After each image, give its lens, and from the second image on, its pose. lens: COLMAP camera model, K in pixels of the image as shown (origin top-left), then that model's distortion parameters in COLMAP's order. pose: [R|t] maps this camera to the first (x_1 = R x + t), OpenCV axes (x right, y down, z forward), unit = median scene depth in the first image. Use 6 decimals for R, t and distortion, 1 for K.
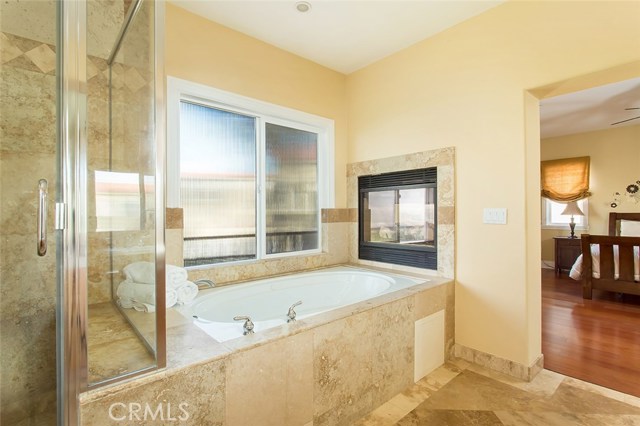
lens RADIAL K [[320.4, 0, 319.0], [0, 320.4, 211.0], [0, 0, 1]] dist [-0.005778, 0.001346]
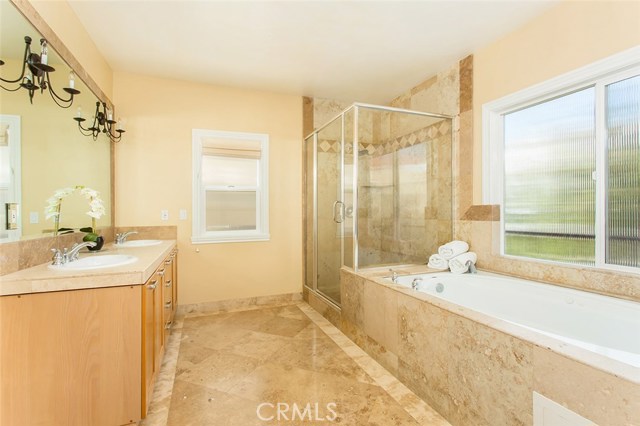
lens RADIAL K [[300.7, 0, 314.9], [0, 300.7, 211.1], [0, 0, 1]] dist [-0.001826, -0.000192]
pose [[-0.368408, 0.001716, -0.929663, 1.099647], [0.011538, 0.999930, -0.002727, 0.012037], [0.929593, -0.011731, -0.368402, 0.950177]]
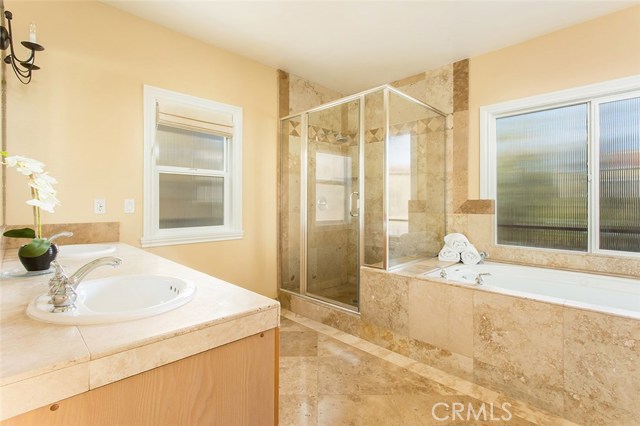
lens RADIAL K [[300.7, 0, 315.5], [0, 300.7, 202.9], [0, 0, 1]] dist [-0.001826, -0.000192]
pose [[0.034700, -0.001384, -0.999397, 0.987610], [-0.000592, 0.999999, -0.001406, 0.008717], [0.999398, 0.000641, 0.034700, 0.251698]]
